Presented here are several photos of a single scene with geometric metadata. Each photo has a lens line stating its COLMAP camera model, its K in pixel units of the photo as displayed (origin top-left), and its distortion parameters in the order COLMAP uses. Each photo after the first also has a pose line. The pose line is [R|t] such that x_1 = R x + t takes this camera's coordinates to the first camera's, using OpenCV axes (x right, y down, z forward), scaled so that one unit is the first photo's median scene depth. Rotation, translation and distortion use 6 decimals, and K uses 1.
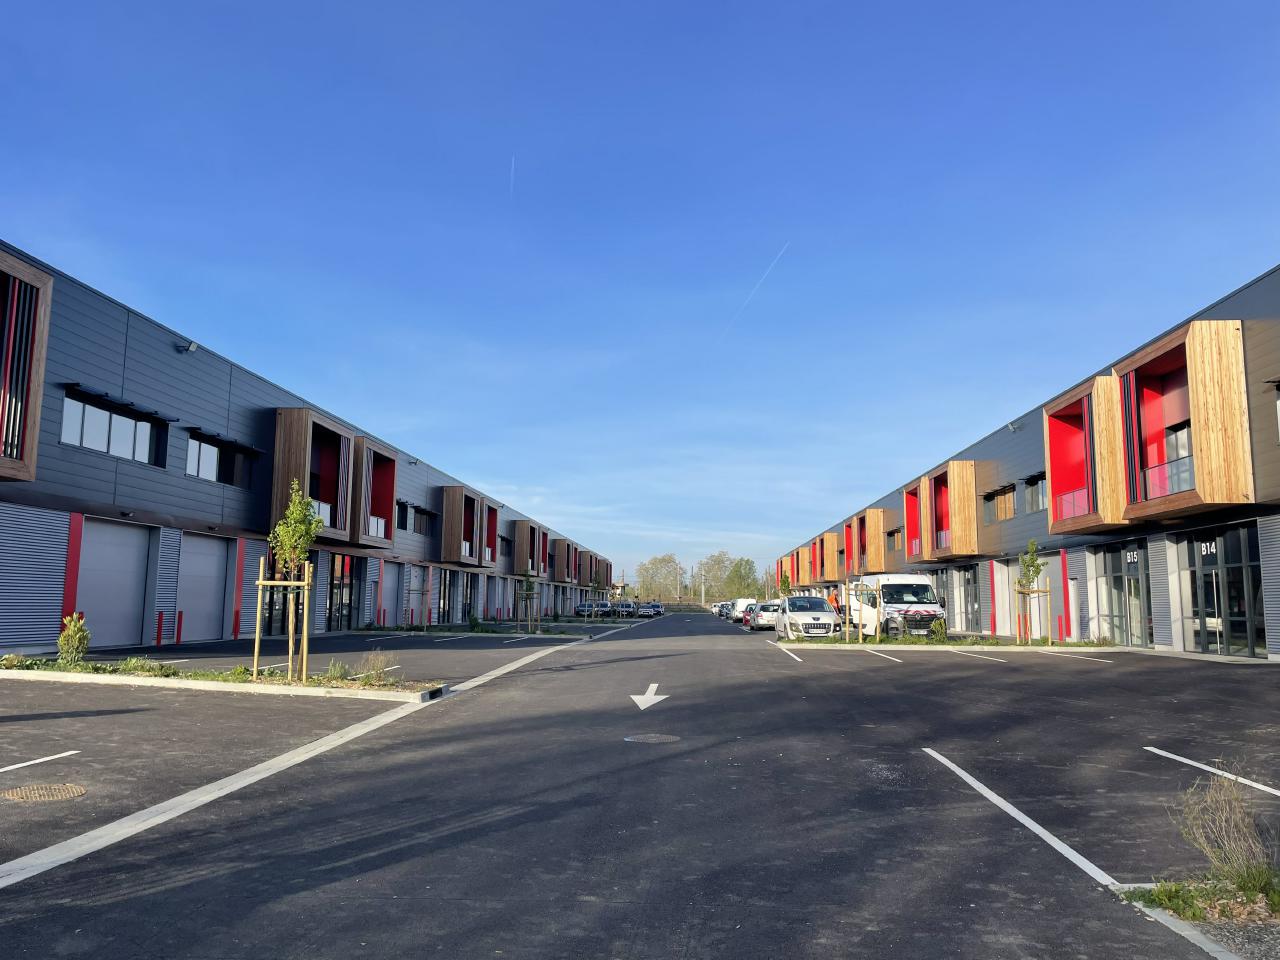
lens RADIAL K [[969.2, 0, 632.4], [0, 969.2, 485.1], [0, 0, 1]] dist [0.107472, -0.136709]
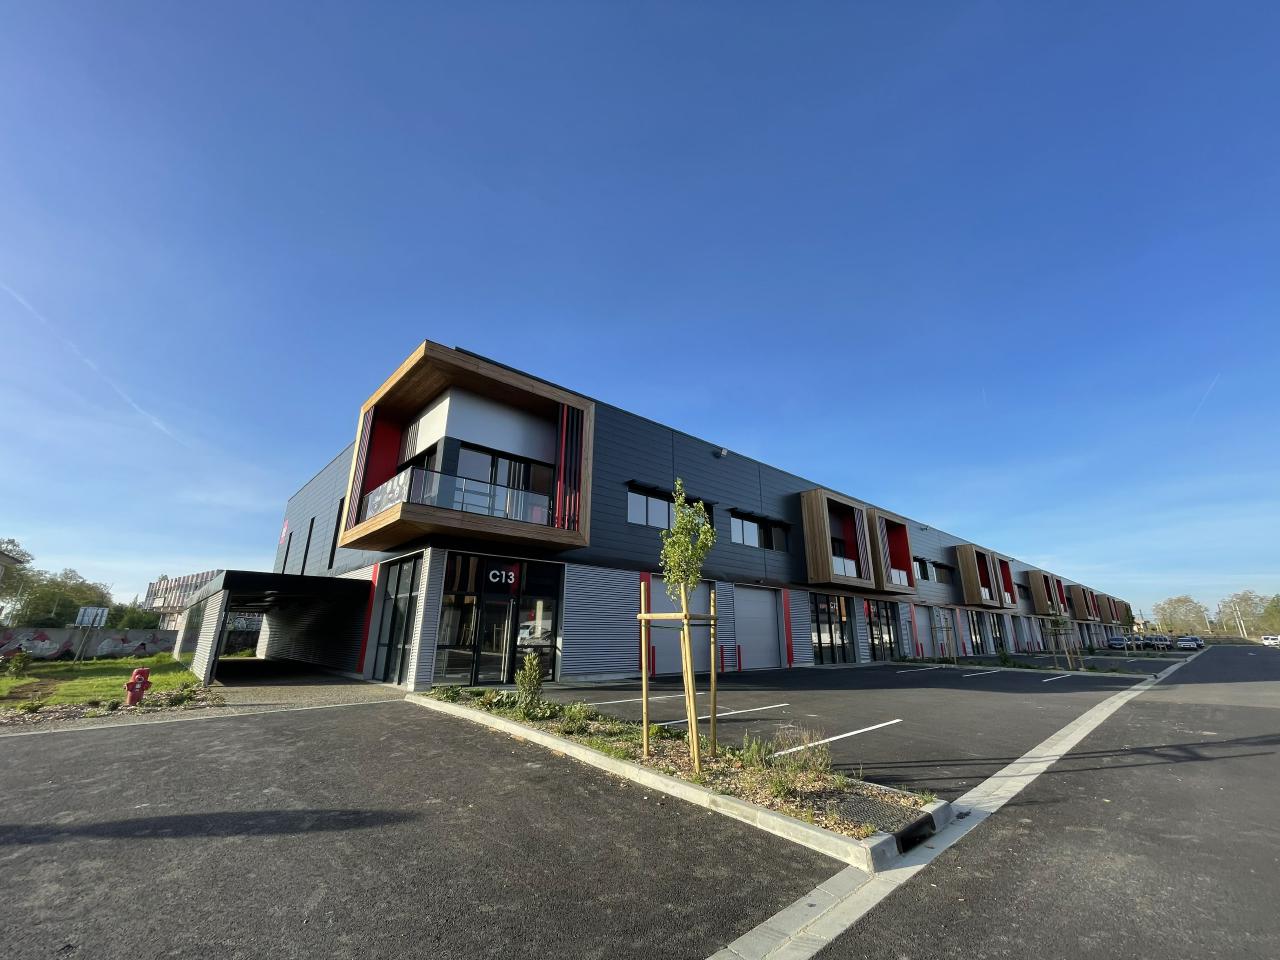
lens RADIAL K [[501.5, 0, 659.1], [0, 501.5, 478.2], [0, 0, 1]] dist [0.000096, -0.000145]
pose [[0.732609, -0.206969, -0.648420, -0.033496], [0.084188, 0.972886, -0.215417, 0.029179], [0.675424, 0.103227, 0.730169, 0.264739]]
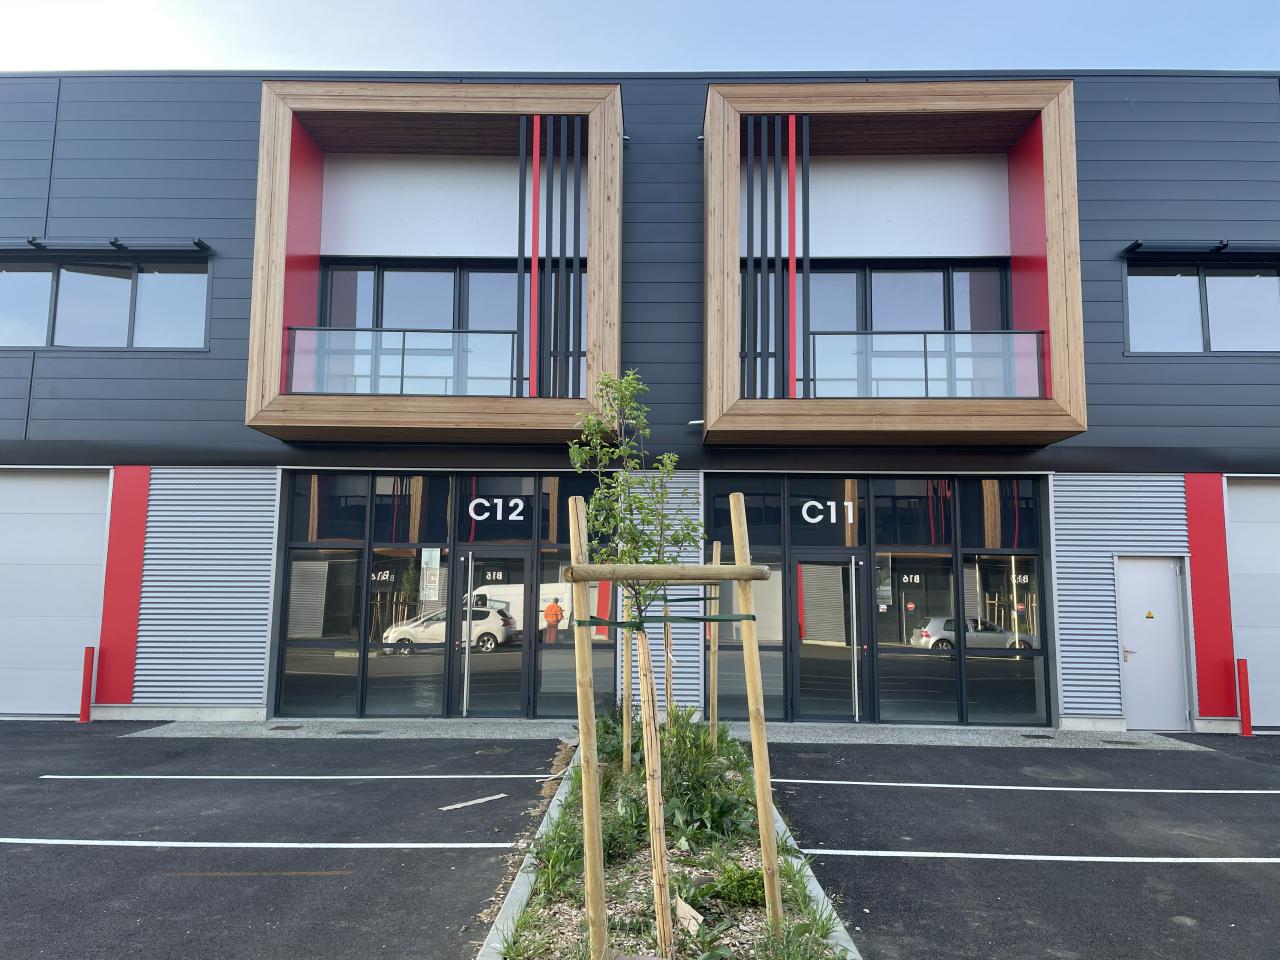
lens RADIAL K [[969.2, 0, 632.4], [0, 969.2, 485.1], [0, 0, 1]] dist [0.107472, -0.136709]
pose [[0.055790, -0.147691, -0.987459, -0.025798], [0.116181, 0.983241, -0.140496, 0.040155], [0.991660, -0.106886, 0.072014, 0.350101]]
